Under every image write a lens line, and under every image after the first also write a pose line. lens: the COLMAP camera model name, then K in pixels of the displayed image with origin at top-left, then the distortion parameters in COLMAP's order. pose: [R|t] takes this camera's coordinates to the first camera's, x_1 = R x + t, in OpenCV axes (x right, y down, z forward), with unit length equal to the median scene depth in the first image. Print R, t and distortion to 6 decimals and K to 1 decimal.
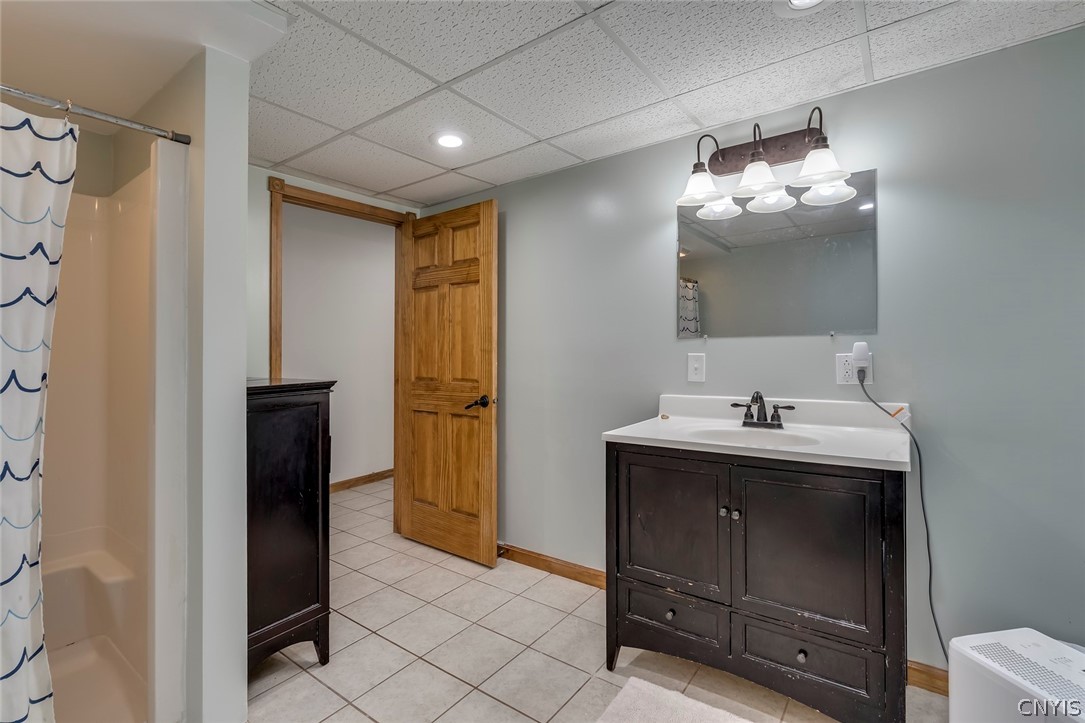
lens RADIAL K [[494.7, 0, 532.2], [0, 494.7, 351.8], [0, 0, 1]] dist [-0.004613, 0.000415]
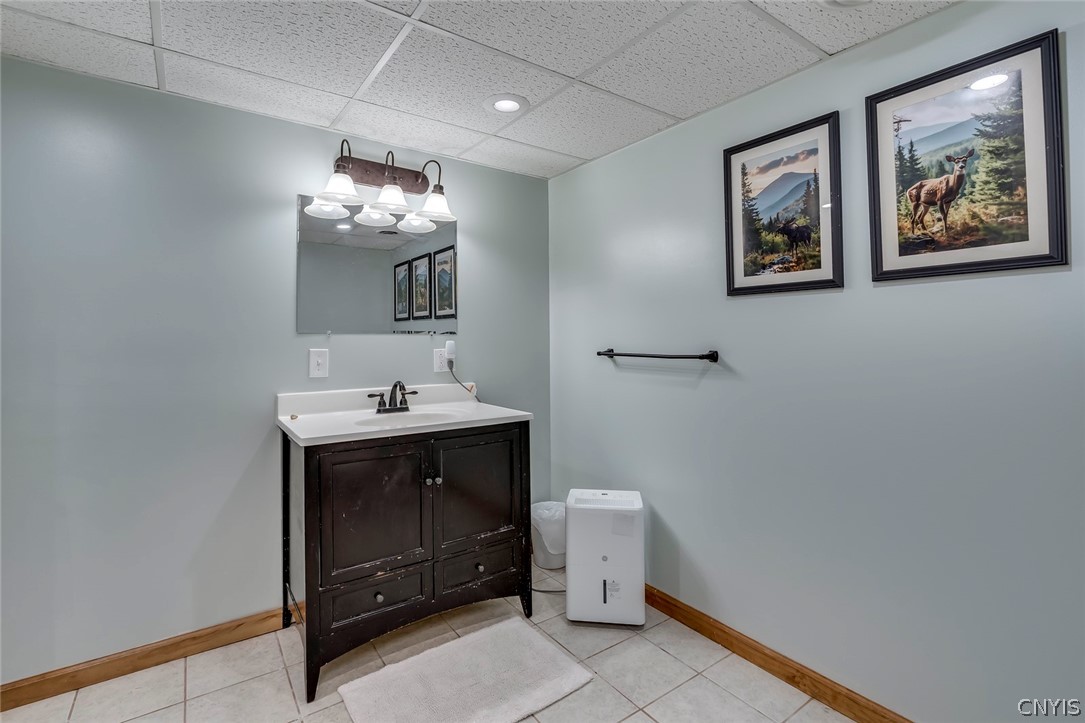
lens RADIAL K [[494.7, 0, 532.2], [0, 494.7, 351.8], [0, 0, 1]] dist [-0.004613, 0.000415]
pose [[0.311052, 0.001218, 0.950392, -0.555712], [0.004032, 0.999988, -0.002601, 0.015109], [-0.950384, 0.004641, 0.311044, 0.331121]]
